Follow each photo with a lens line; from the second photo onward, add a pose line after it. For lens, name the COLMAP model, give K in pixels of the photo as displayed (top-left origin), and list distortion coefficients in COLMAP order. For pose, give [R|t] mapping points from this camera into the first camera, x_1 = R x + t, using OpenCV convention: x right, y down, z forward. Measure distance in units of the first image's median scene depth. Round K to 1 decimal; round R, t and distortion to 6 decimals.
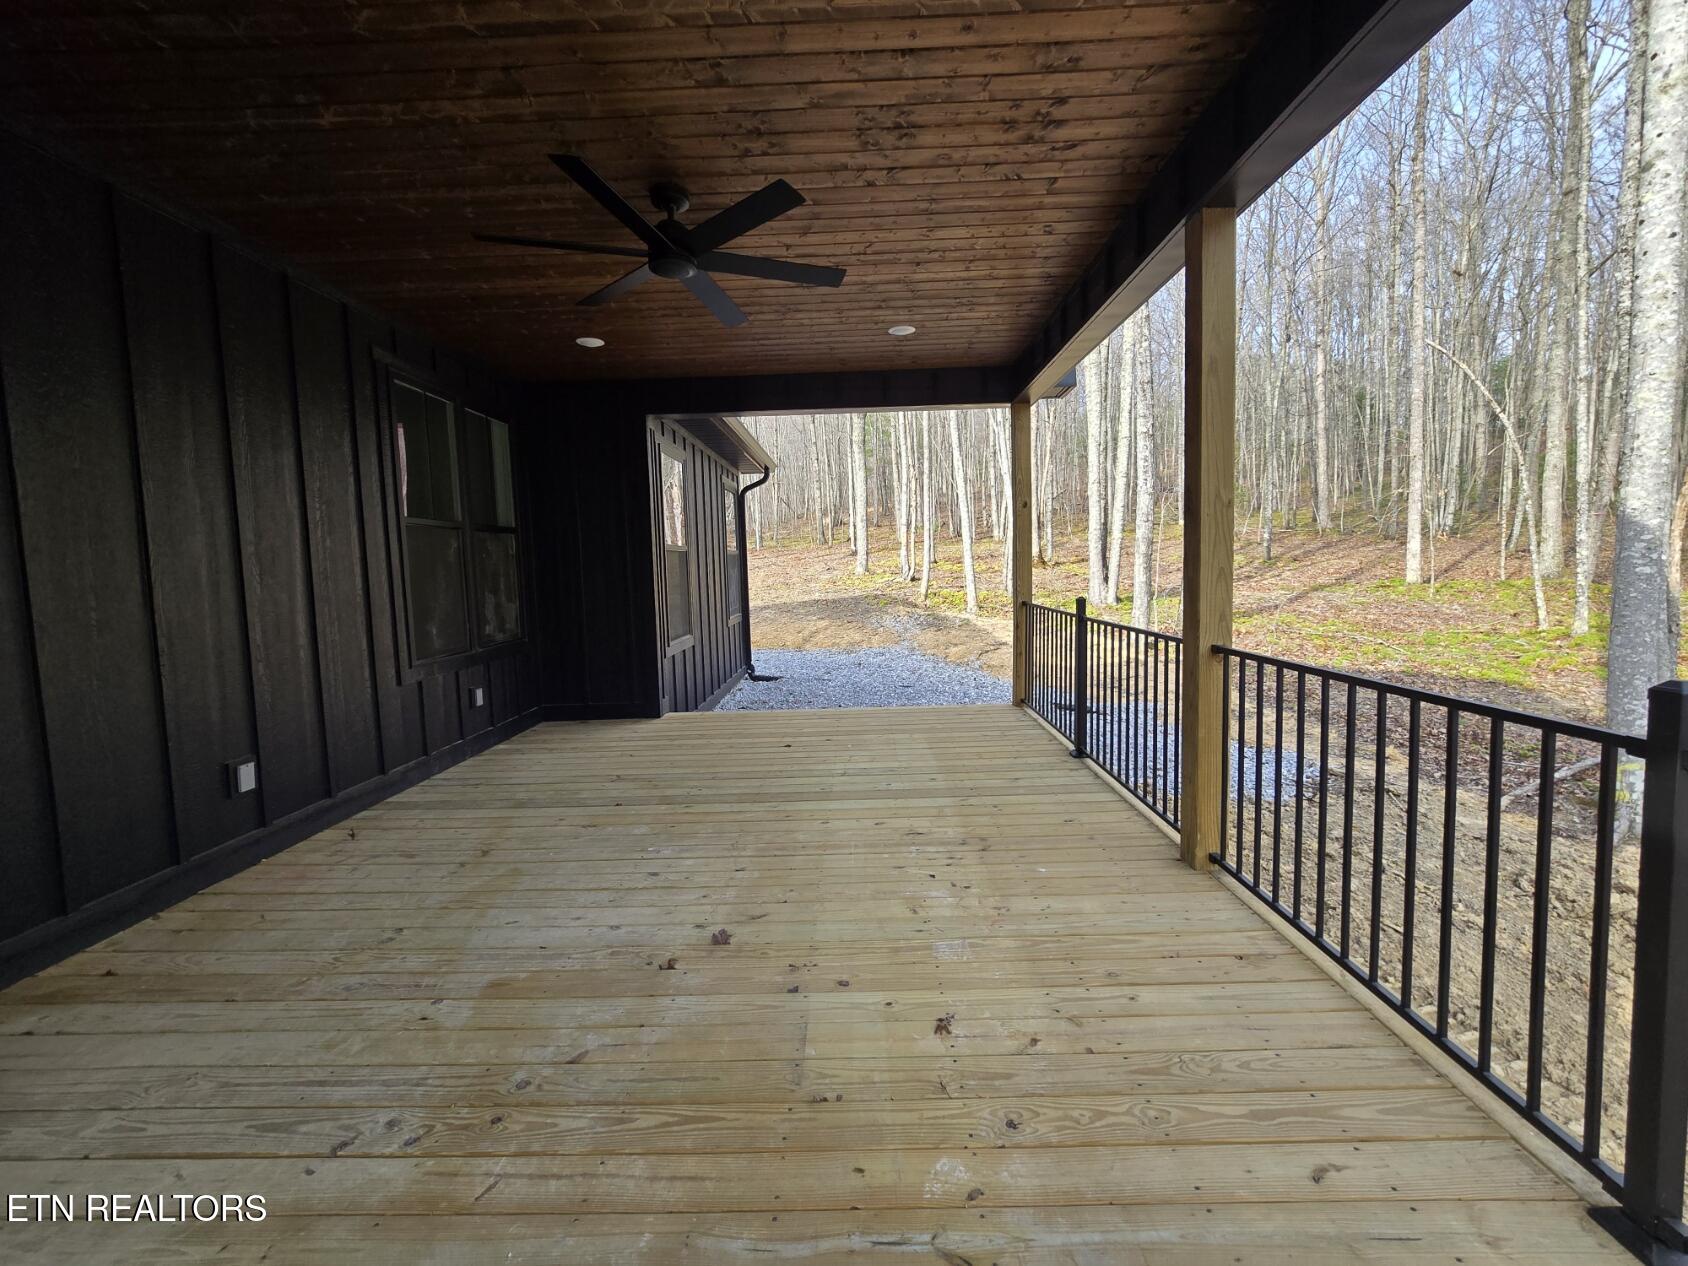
lens RADIAL K [[690.3, 0, 844.6], [0, 690.3, 623.0], [0, 0, 1]] dist [0.001025, 0.000141]
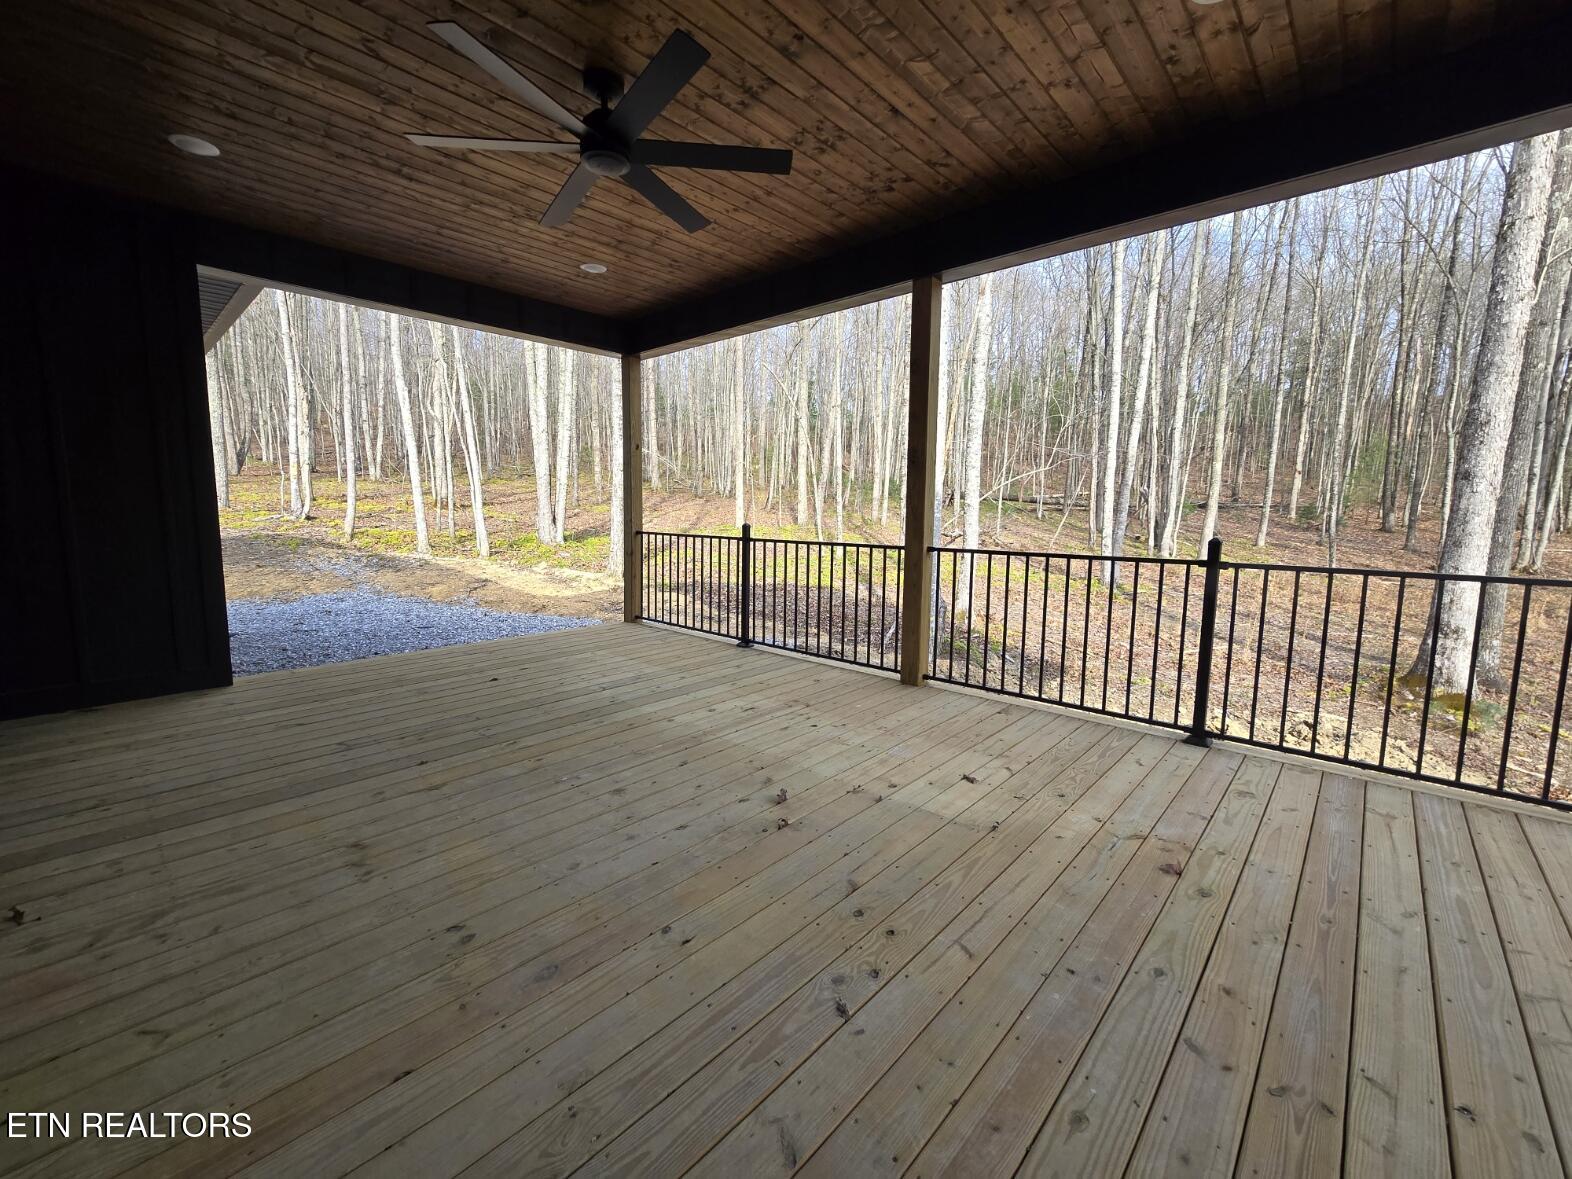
lens RADIAL K [[642.9, 0, 761.9], [0, 642.9, 585.9], [0, 0, 1]] dist [0.001025, 0.000141]
pose [[0.675268, -0.054718, 0.735540, -0.626472], [0.033527, 0.998491, 0.043499, 0.032911], [-0.736810, -0.004713, 0.676084, 0.186414]]
